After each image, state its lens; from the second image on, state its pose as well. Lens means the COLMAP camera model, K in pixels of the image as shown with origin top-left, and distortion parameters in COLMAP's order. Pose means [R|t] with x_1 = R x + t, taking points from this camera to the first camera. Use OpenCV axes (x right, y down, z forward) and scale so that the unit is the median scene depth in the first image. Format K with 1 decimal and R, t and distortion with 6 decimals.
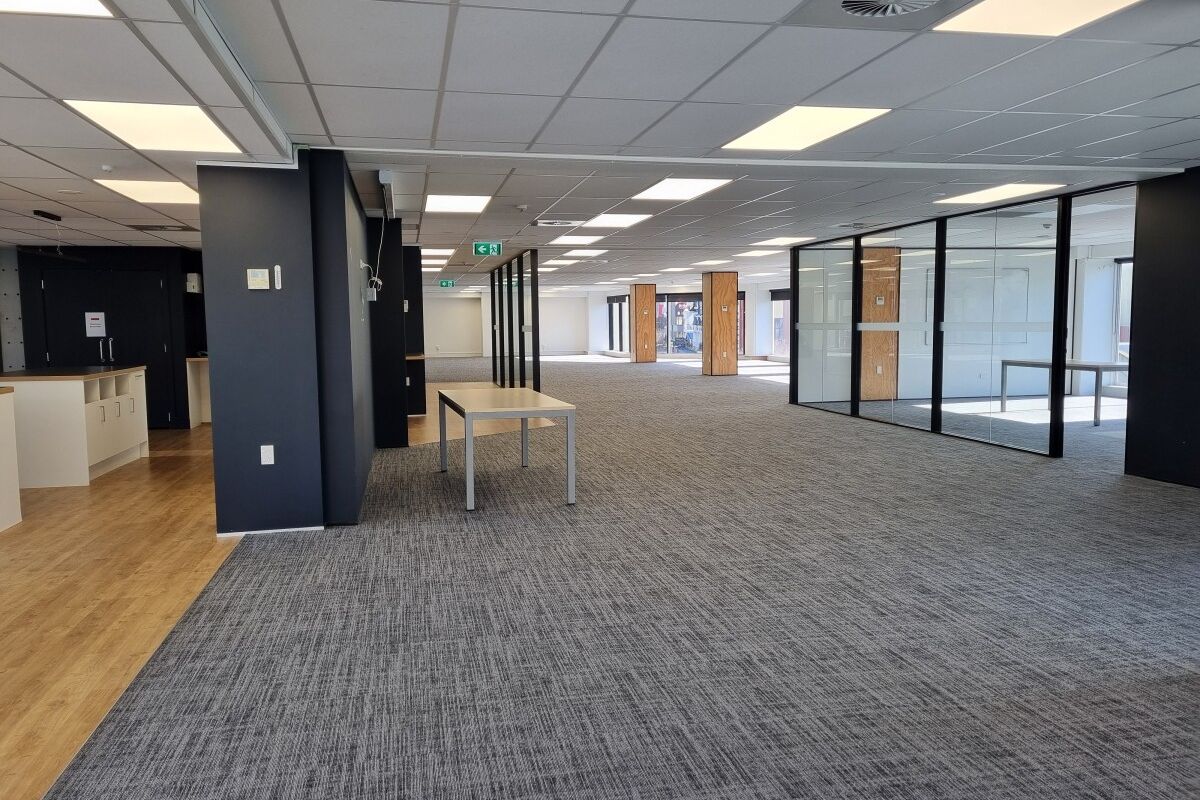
lens RADIAL K [[880.9, 0, 604.8], [0, 880.9, 397.3], [0, 0, 1]] dist [0.036268, -0.020069]
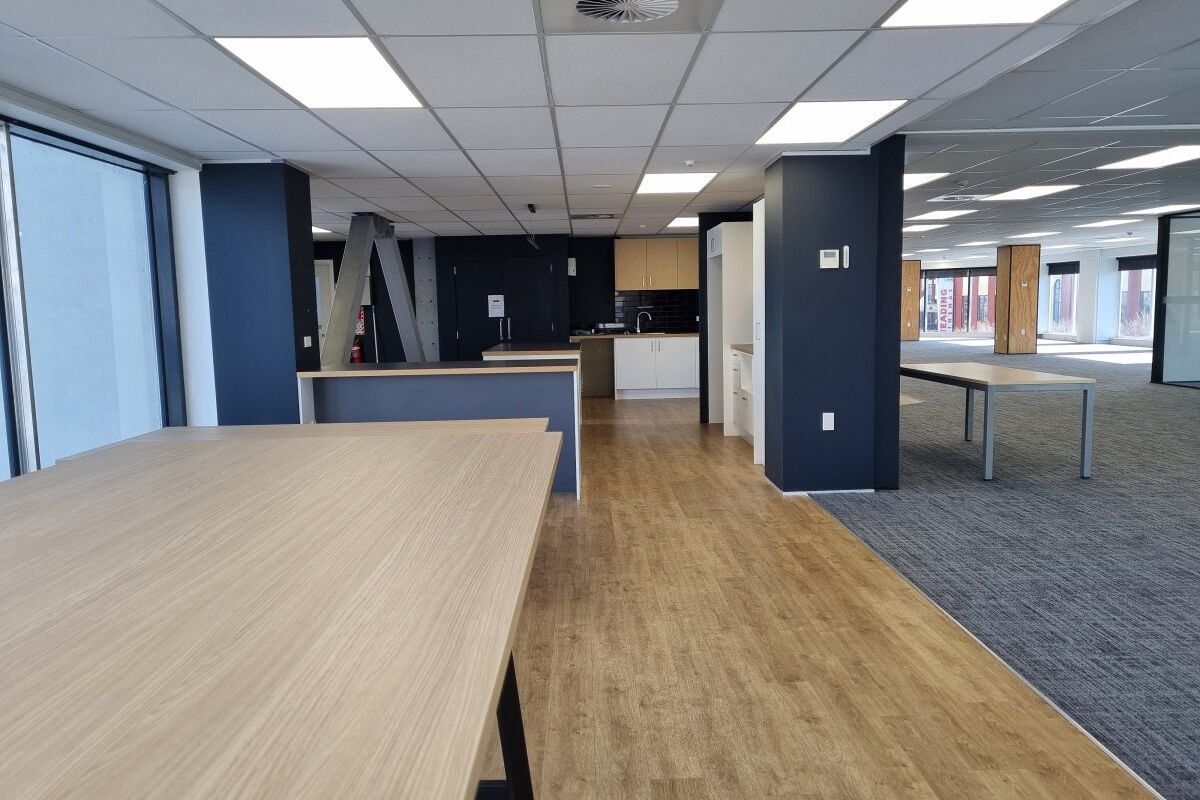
lens RADIAL K [[880.9, 0, 597.3], [0, 880.9, 397.9], [0, 0, 1]] dist [0.036268, -0.020069]
pose [[0.979036, 0.012327, -0.203315, -0.390505], [-0.007709, 0.999694, 0.023493, 0.011466], [0.203543, -0.021434, 0.978831, -0.104312]]
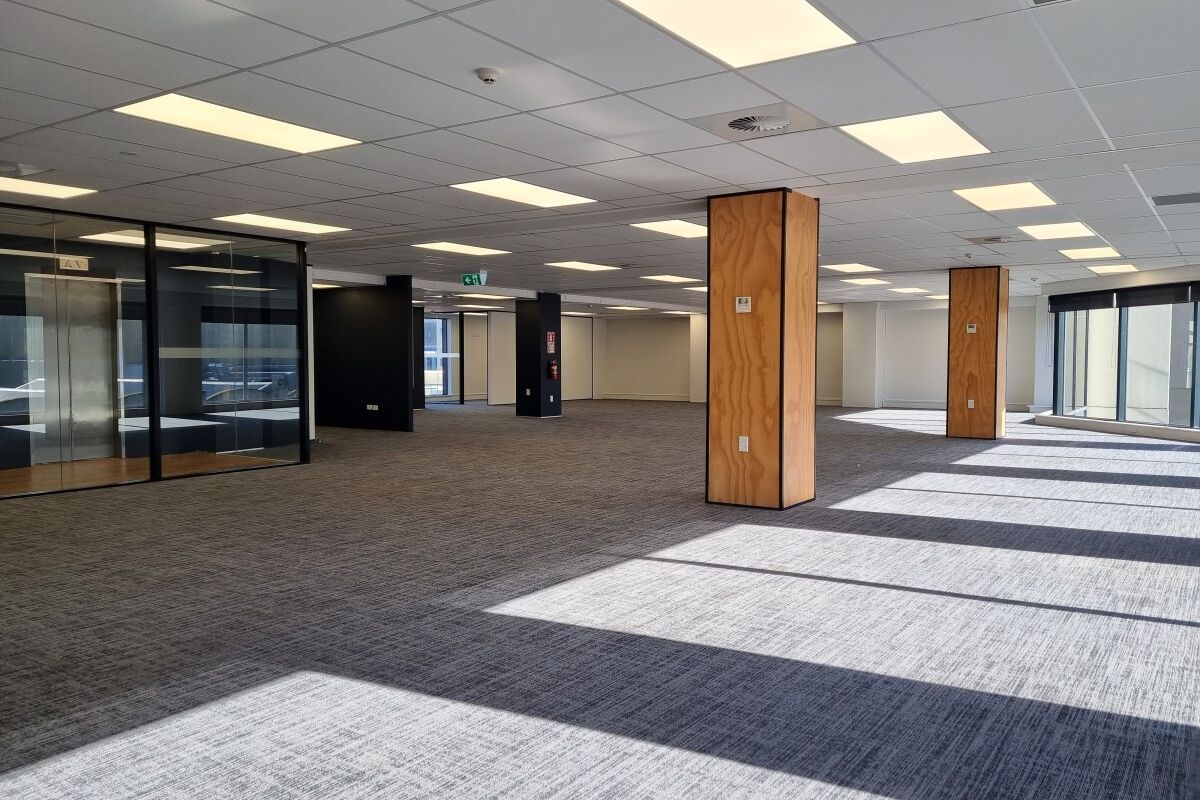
lens RADIAL K [[930.6, 0, 600.1], [0, 930.6, 405.9], [0, 0, 1]] dist [-0.001540, -0.001166]
pose [[0.676433, 0.044321, -0.735170, 1.175527], [-0.065474, 0.997854, -0.000086, -0.195169], [0.733588, 0.048193, 0.677883, 2.397224]]
